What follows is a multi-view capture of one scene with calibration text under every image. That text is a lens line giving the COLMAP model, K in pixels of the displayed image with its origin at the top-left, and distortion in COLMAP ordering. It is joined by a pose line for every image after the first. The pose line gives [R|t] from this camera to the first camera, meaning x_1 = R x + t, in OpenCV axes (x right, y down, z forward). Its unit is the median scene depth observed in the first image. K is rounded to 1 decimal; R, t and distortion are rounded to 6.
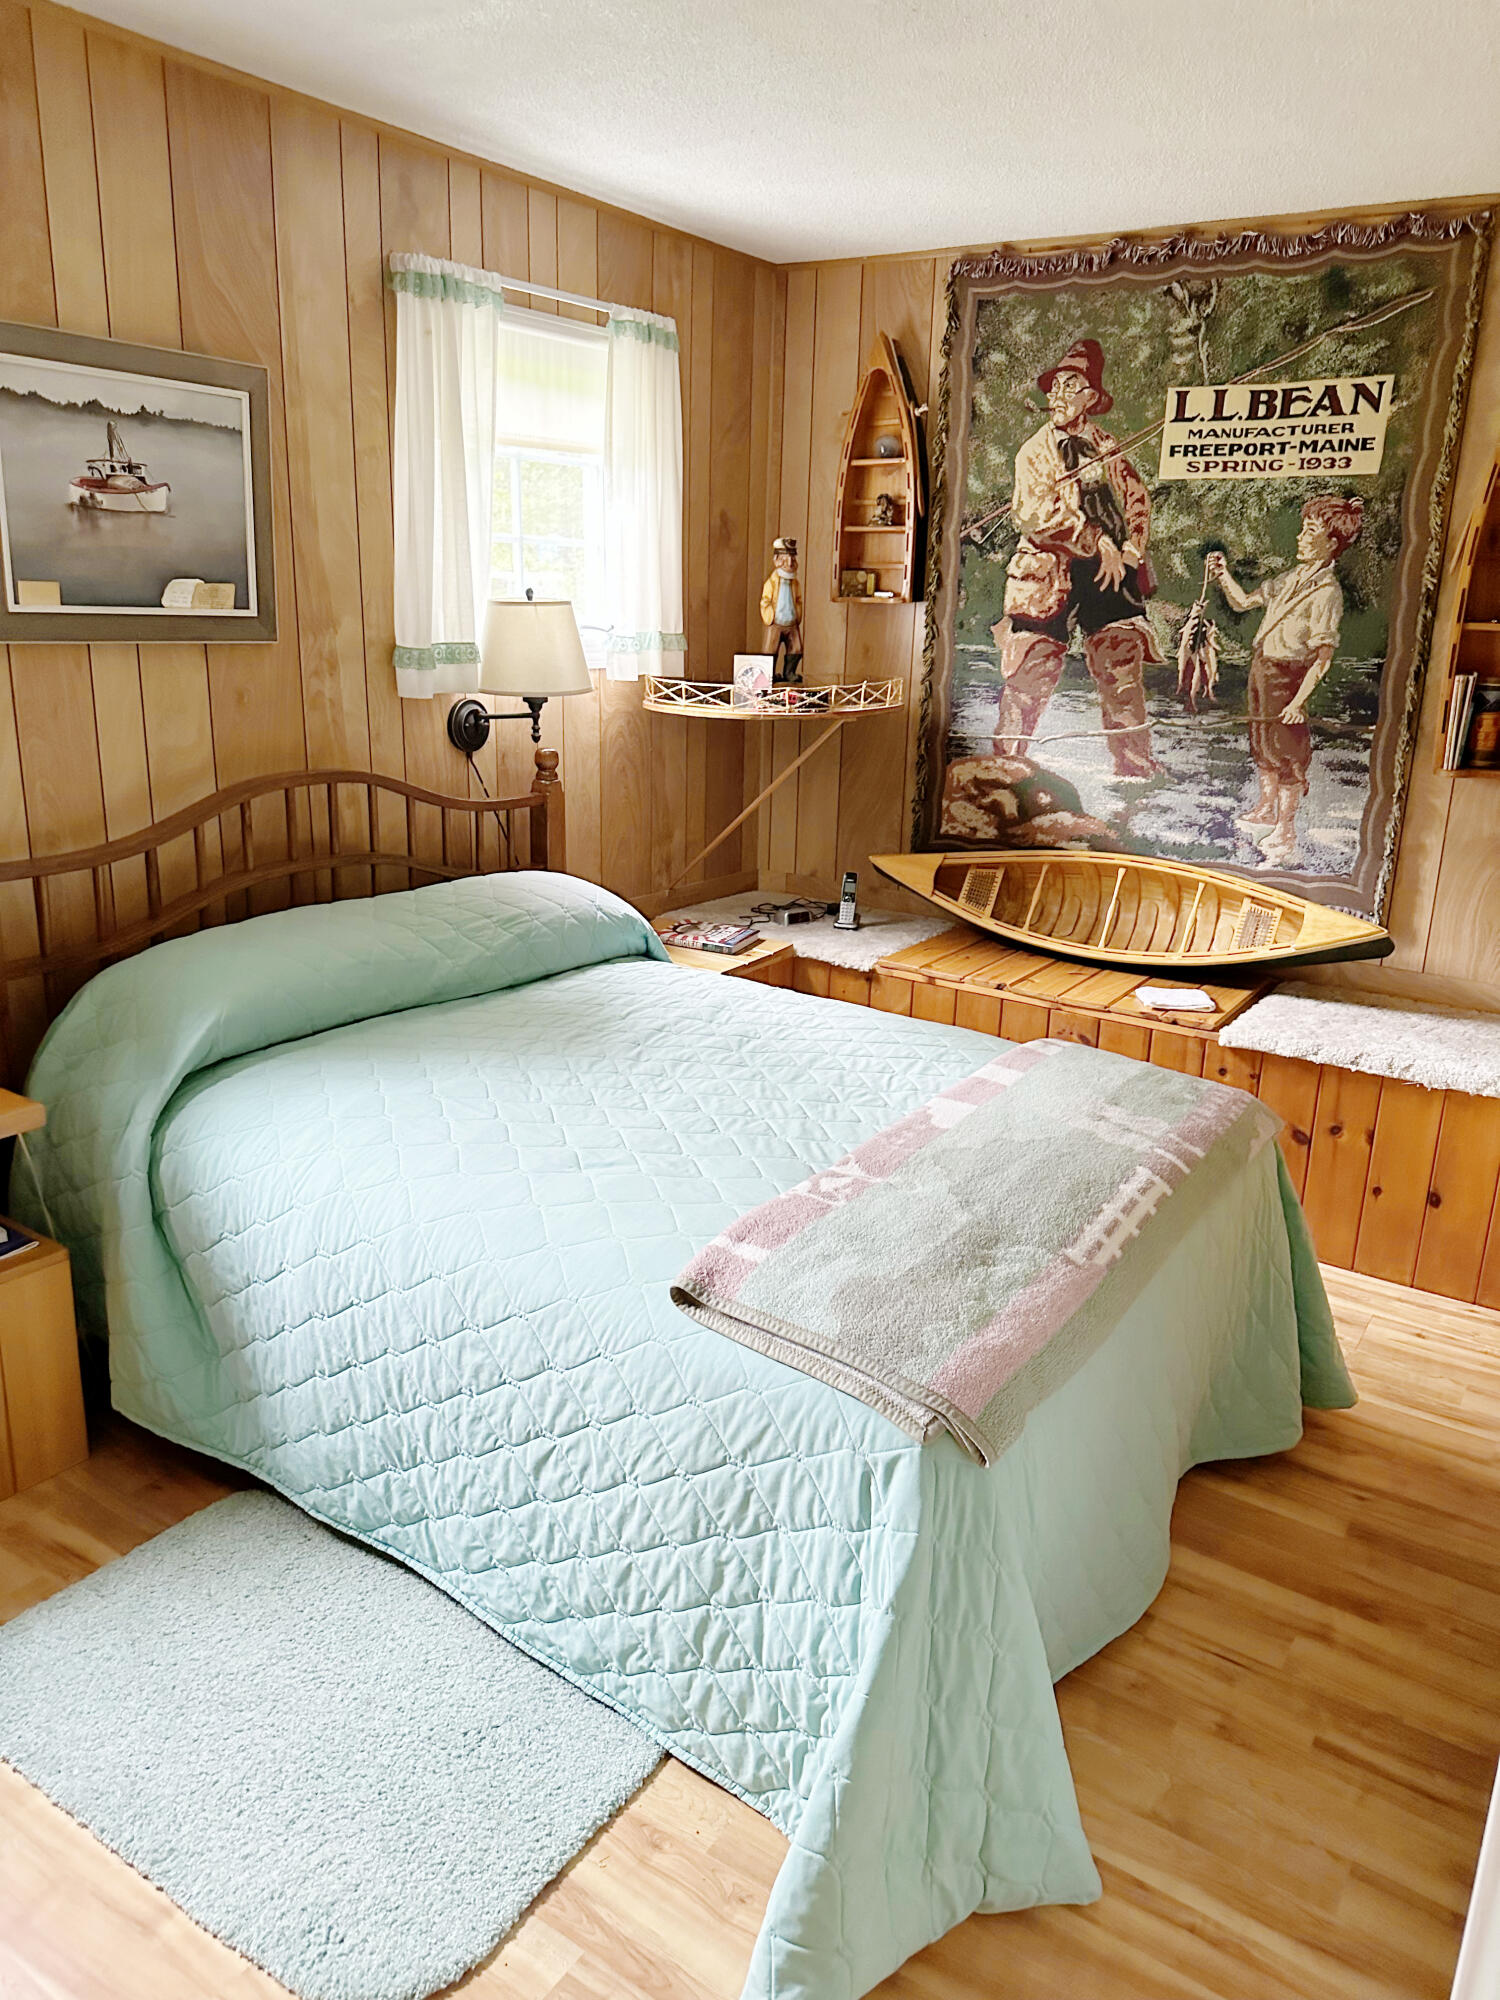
lens RADIAL K [[1407.3, 0, 754.0], [0, 1407.3, 994.6], [0, 0, 1]] dist [-0.002443, -0.007687]
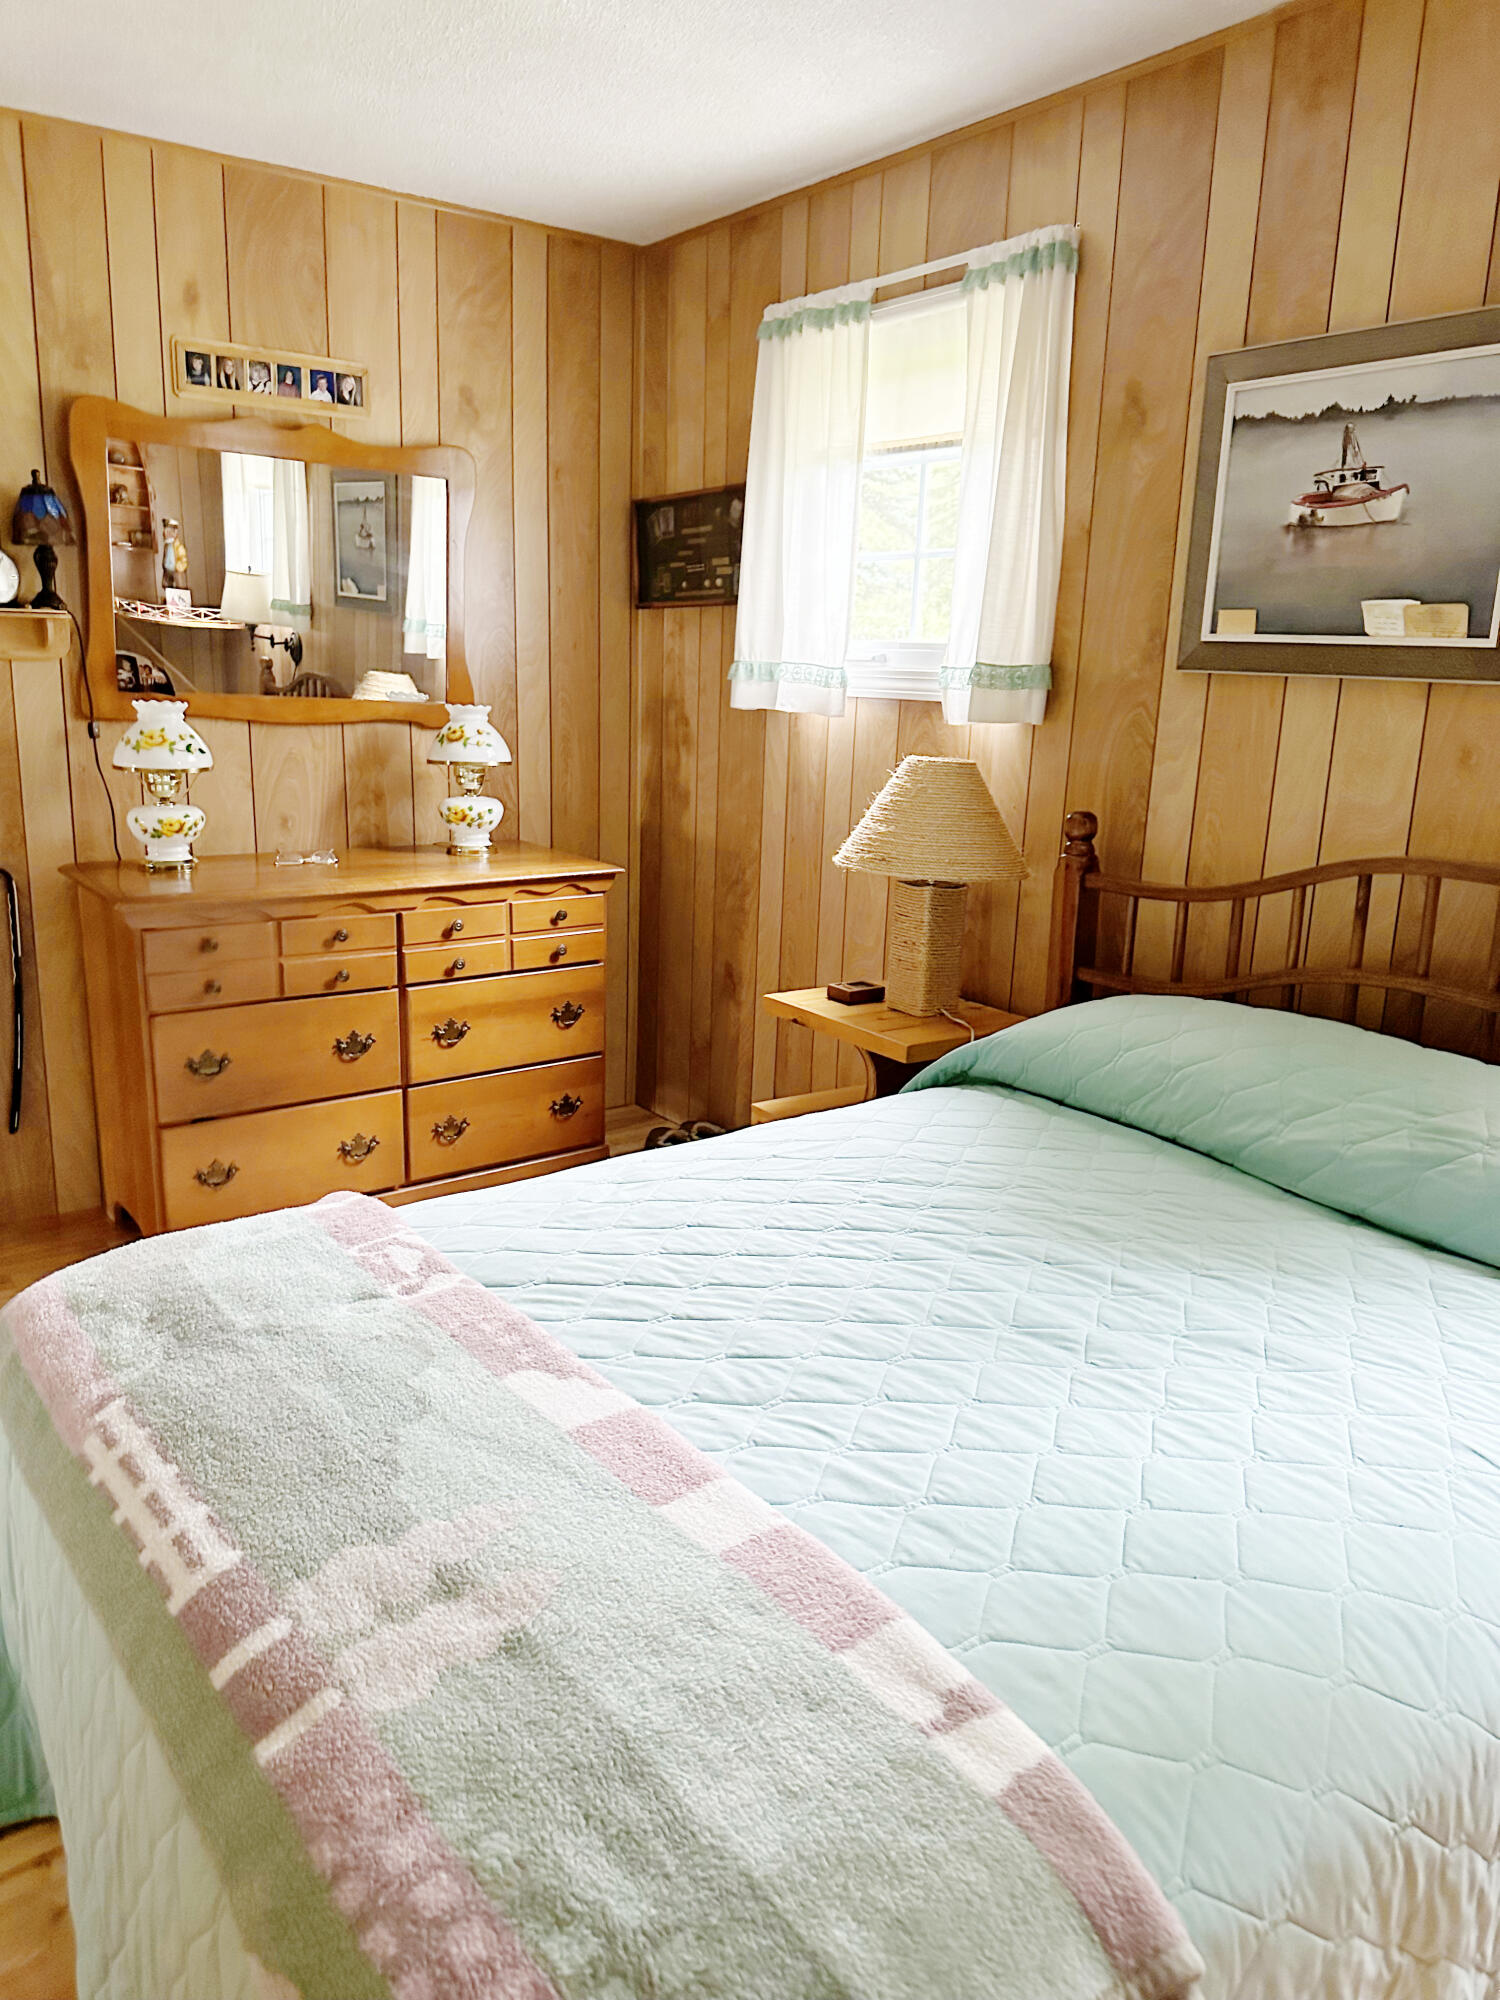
lens RADIAL K [[1407.3, 0, 755.1], [0, 1407.3, 999.3], [0, 0, 1]] dist [-0.002443, -0.007687]
pose [[-0.328249, 0.181194, -0.927050, 0.540952], [-0.294730, 0.912786, 0.282764, -0.219454], [0.897433, 0.366046, -0.246218, 1.014859]]
